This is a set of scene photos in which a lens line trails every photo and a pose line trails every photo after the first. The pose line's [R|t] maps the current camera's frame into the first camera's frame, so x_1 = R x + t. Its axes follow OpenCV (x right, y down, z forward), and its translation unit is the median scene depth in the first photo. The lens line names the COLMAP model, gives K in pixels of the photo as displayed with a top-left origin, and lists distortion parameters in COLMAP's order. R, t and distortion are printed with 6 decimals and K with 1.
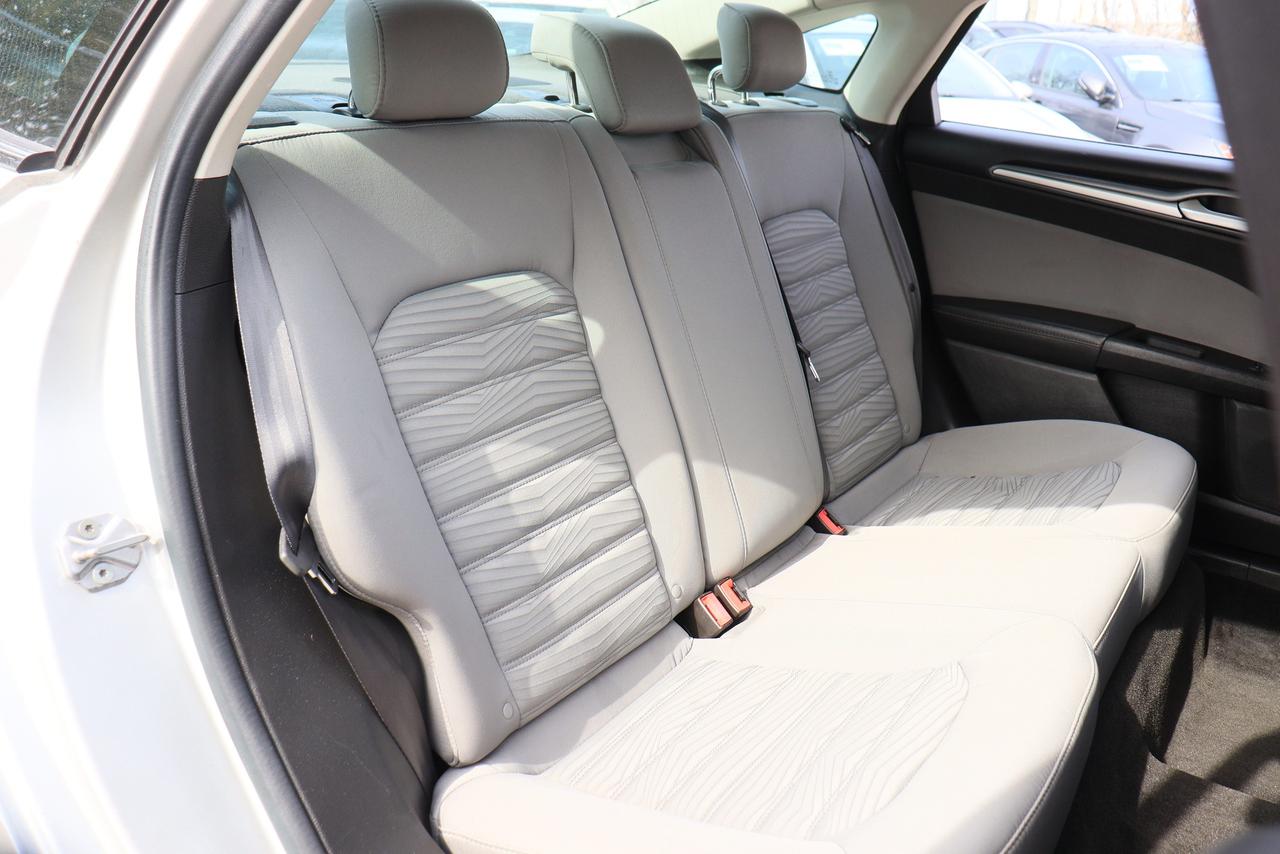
lens RADIAL K [[1121.7, 0, 640.0], [0, 1121.7, 427.0], [0, 0, 1]] dist [-0.172451, 0.198205]
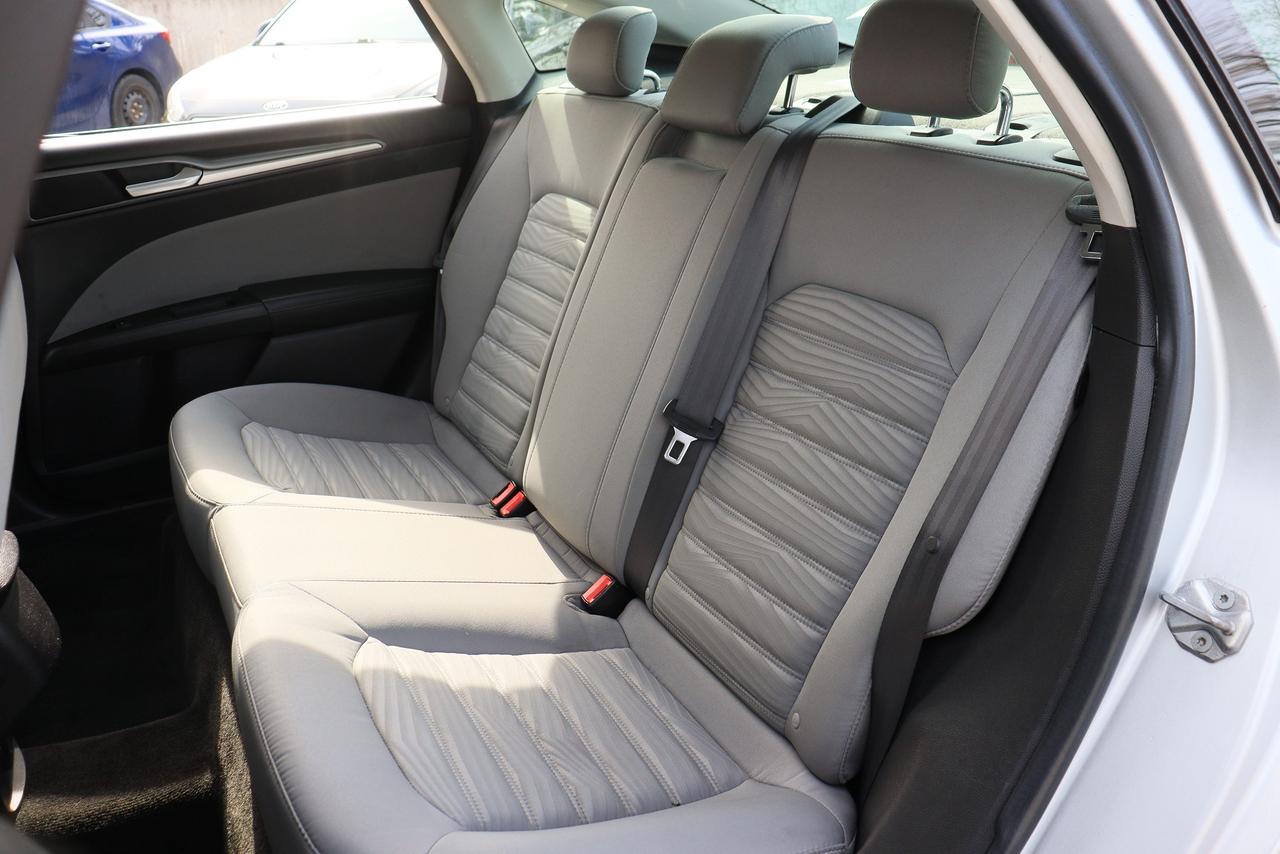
lens RADIAL K [[1121.7, 0, 640.0], [0, 1121.7, 427.0], [0, 0, 1]] dist [-0.172451, 0.198205]
pose [[-0.455028, 0.222035, -0.862352, 0.794762], [-0.367948, 0.834995, 0.409142, -0.353761], [0.810903, 0.503471, -0.298249, 1.130995]]
